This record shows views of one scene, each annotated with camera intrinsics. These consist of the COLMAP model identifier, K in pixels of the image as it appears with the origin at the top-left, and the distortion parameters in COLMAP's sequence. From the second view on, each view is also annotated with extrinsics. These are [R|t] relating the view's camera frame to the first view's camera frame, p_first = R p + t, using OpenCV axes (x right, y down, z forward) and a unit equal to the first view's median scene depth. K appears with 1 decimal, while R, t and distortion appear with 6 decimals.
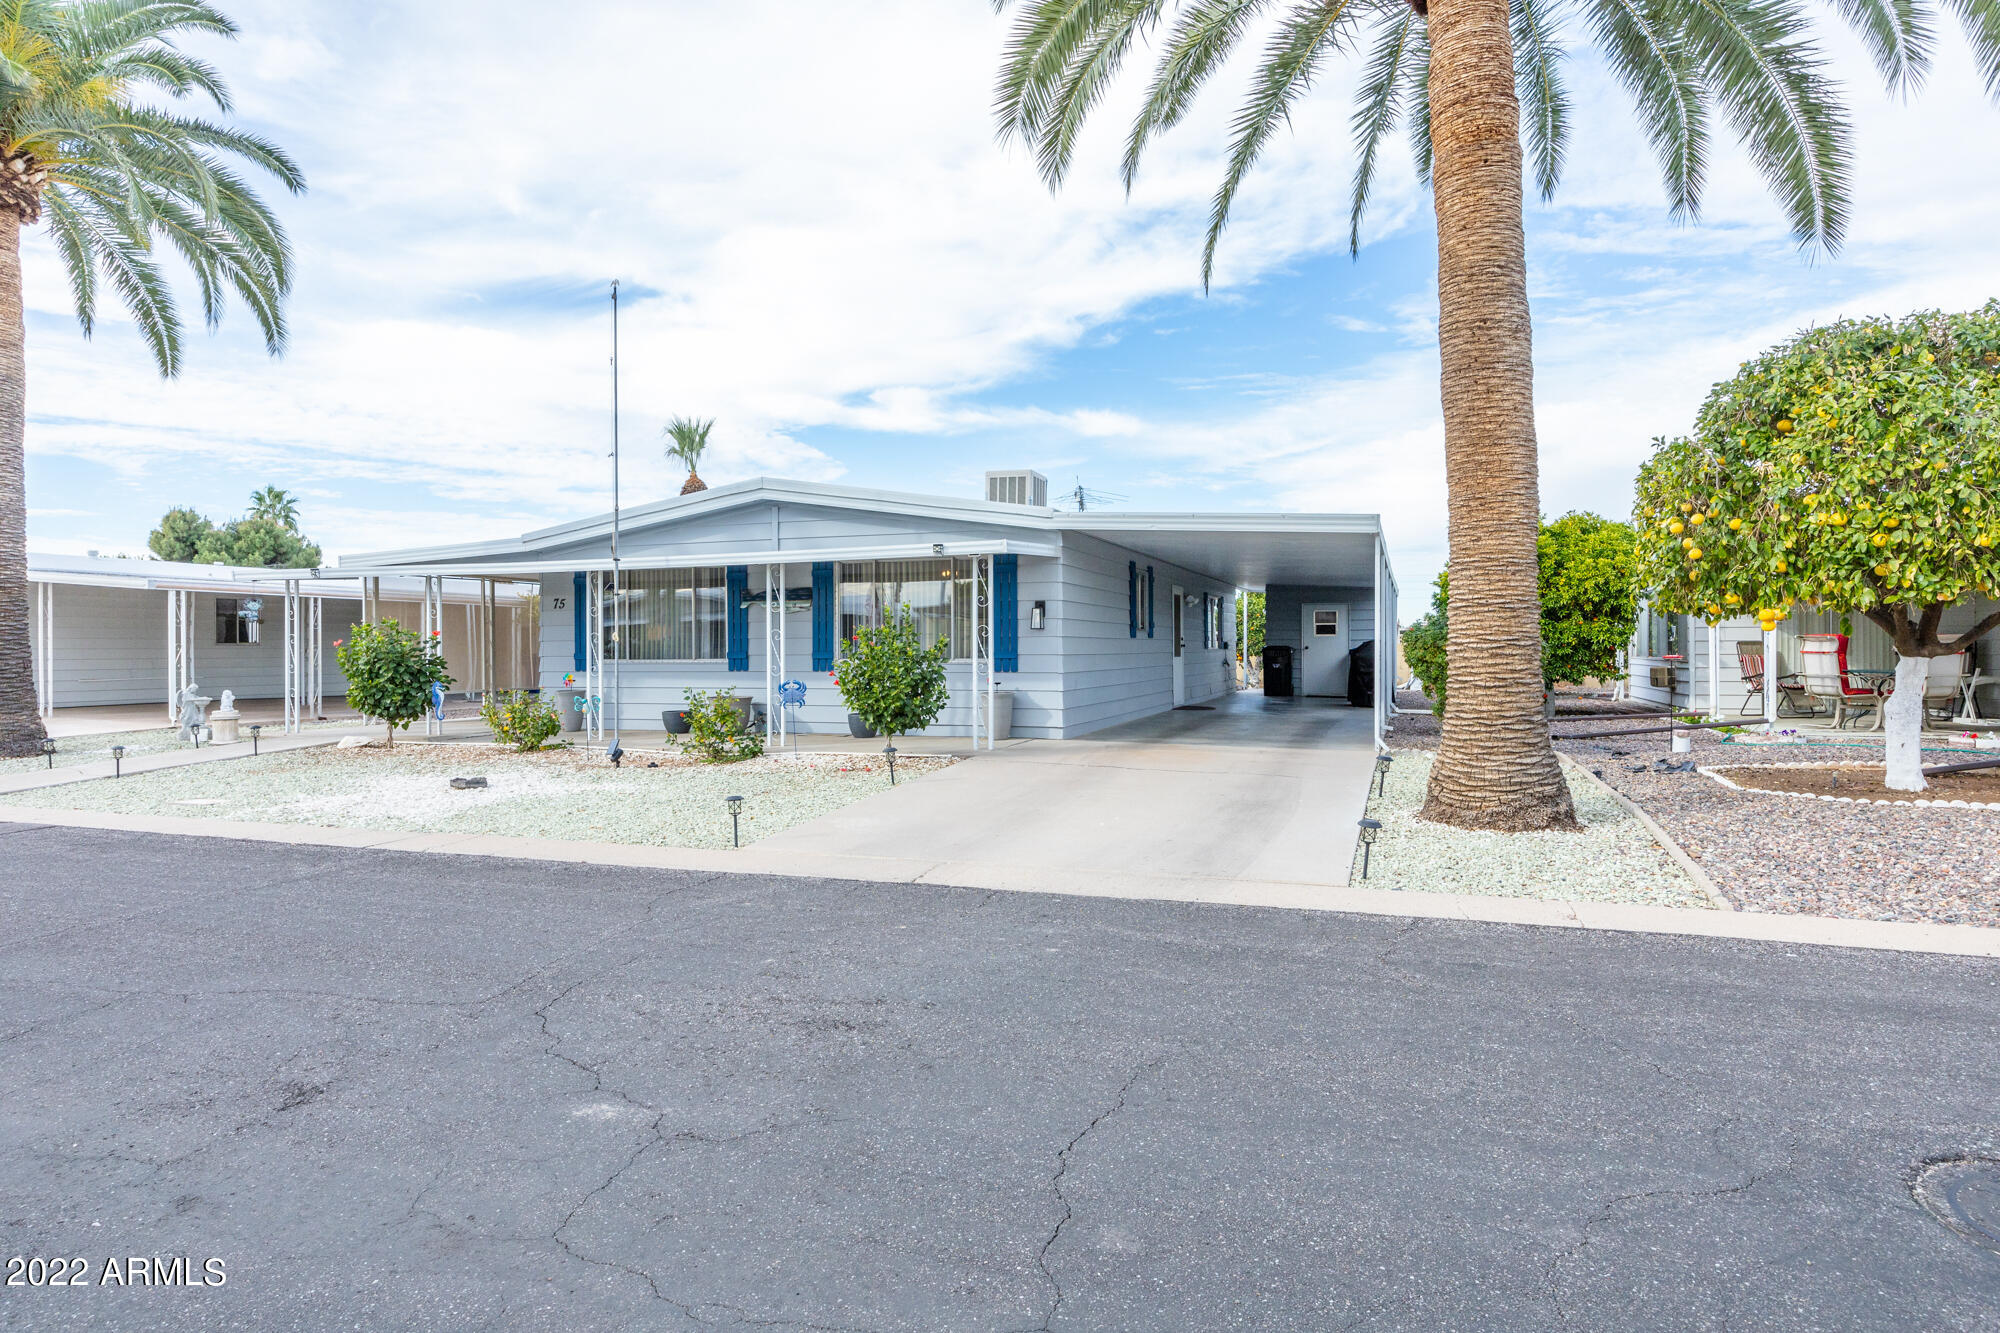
lens RADIAL K [[1125.6, 0, 998.3], [0, 1125.6, 654.1], [0, 0, 1]] dist [-0.011489, 0.000370]
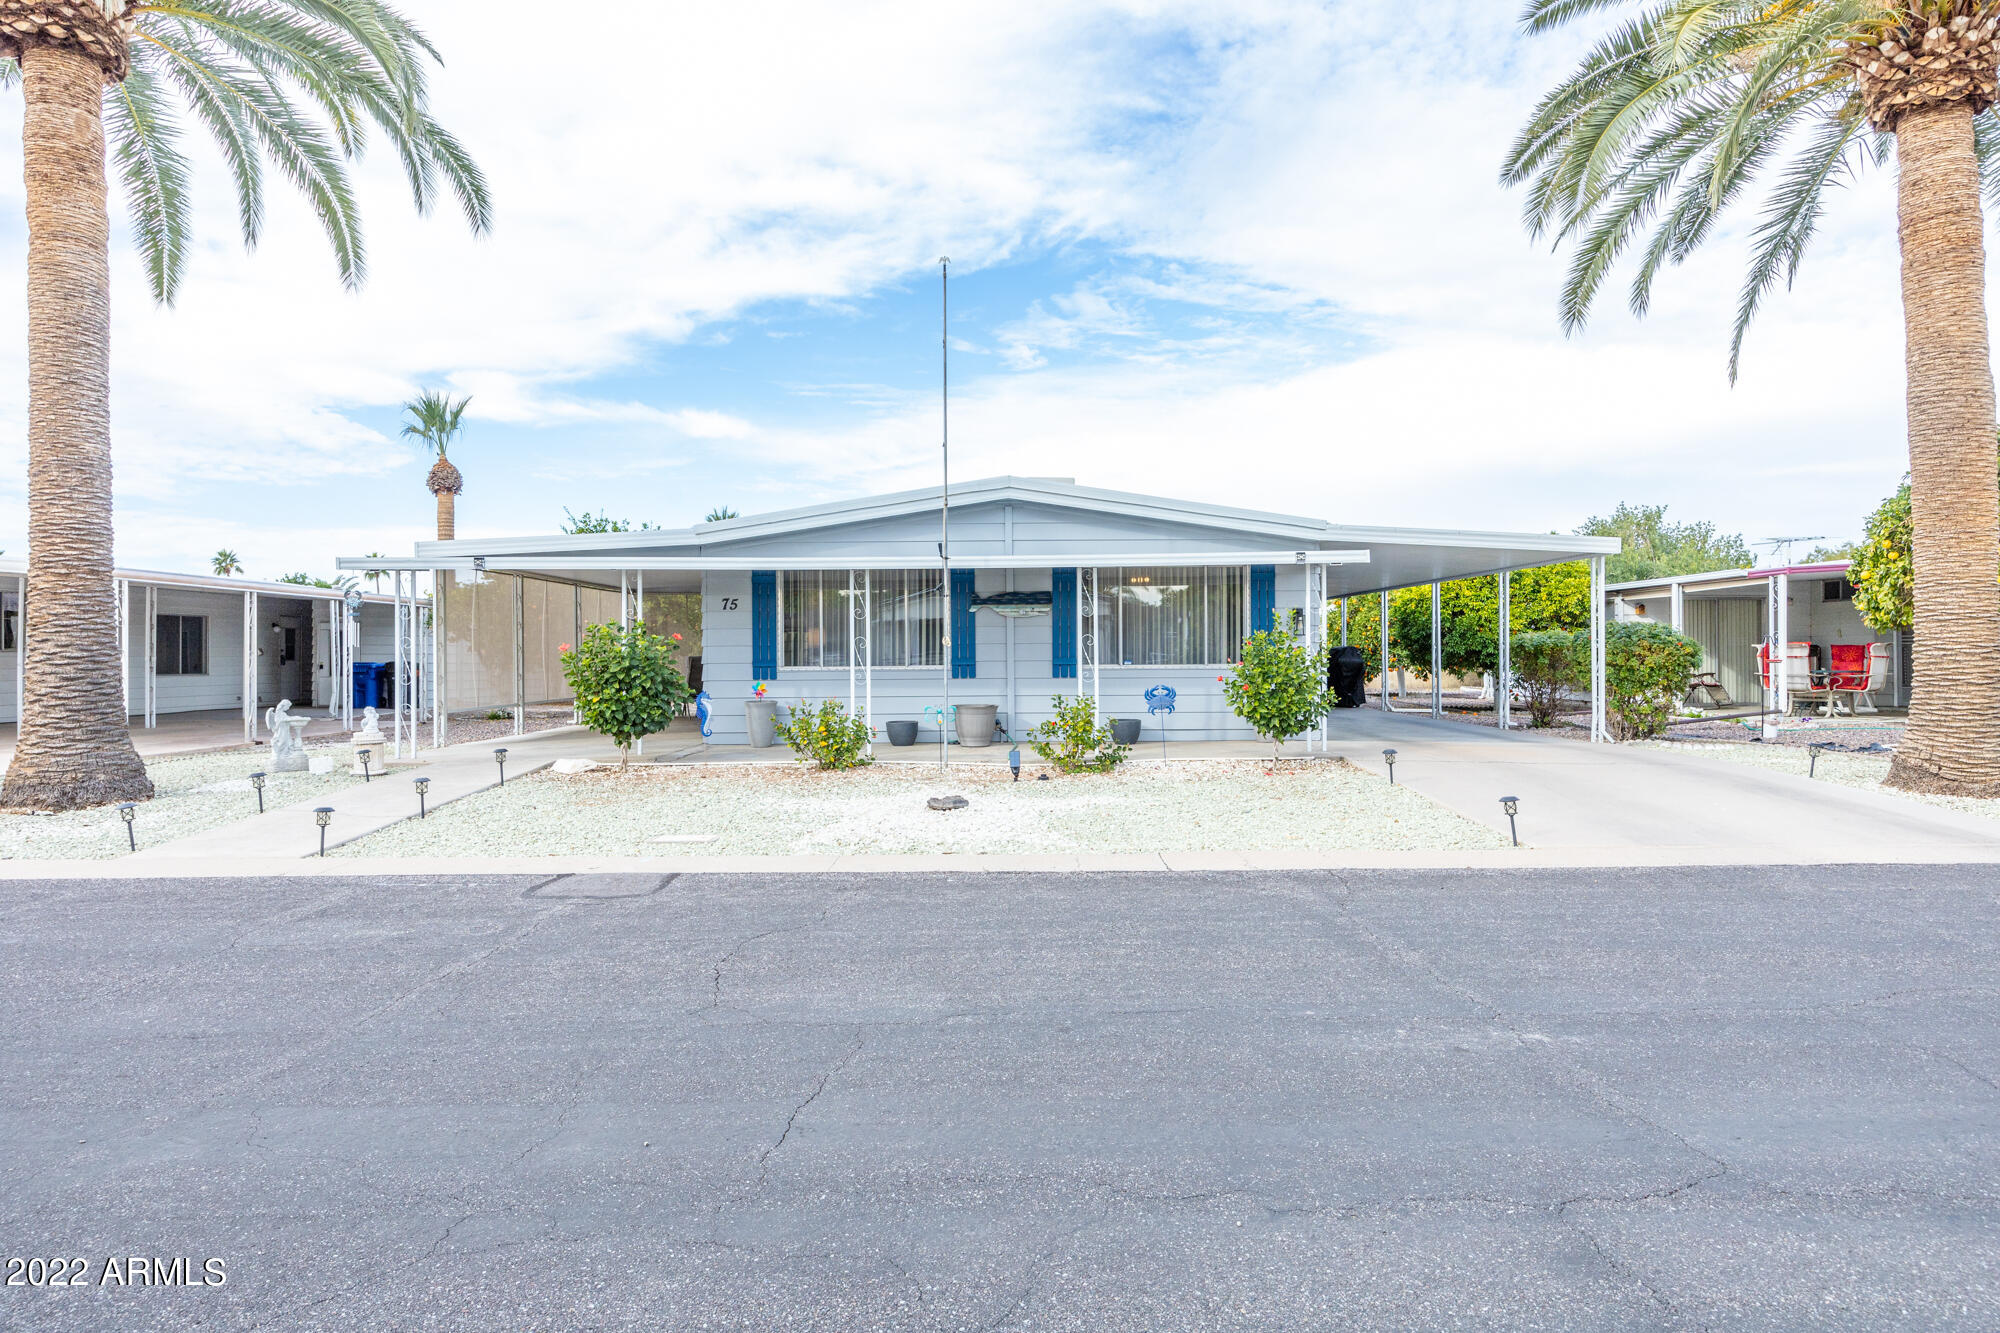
lens RADIAL K [[1125.6, 0, 995.9], [0, 1125.6, 667.0], [0, 0, 1]] dist [-0.011489, 0.000370]
pose [[0.944189, -0.004872, 0.329370, -0.528732], [0.003086, 0.999978, 0.005946, -0.000104], [-0.329391, -0.004598, 0.944182, 0.096552]]
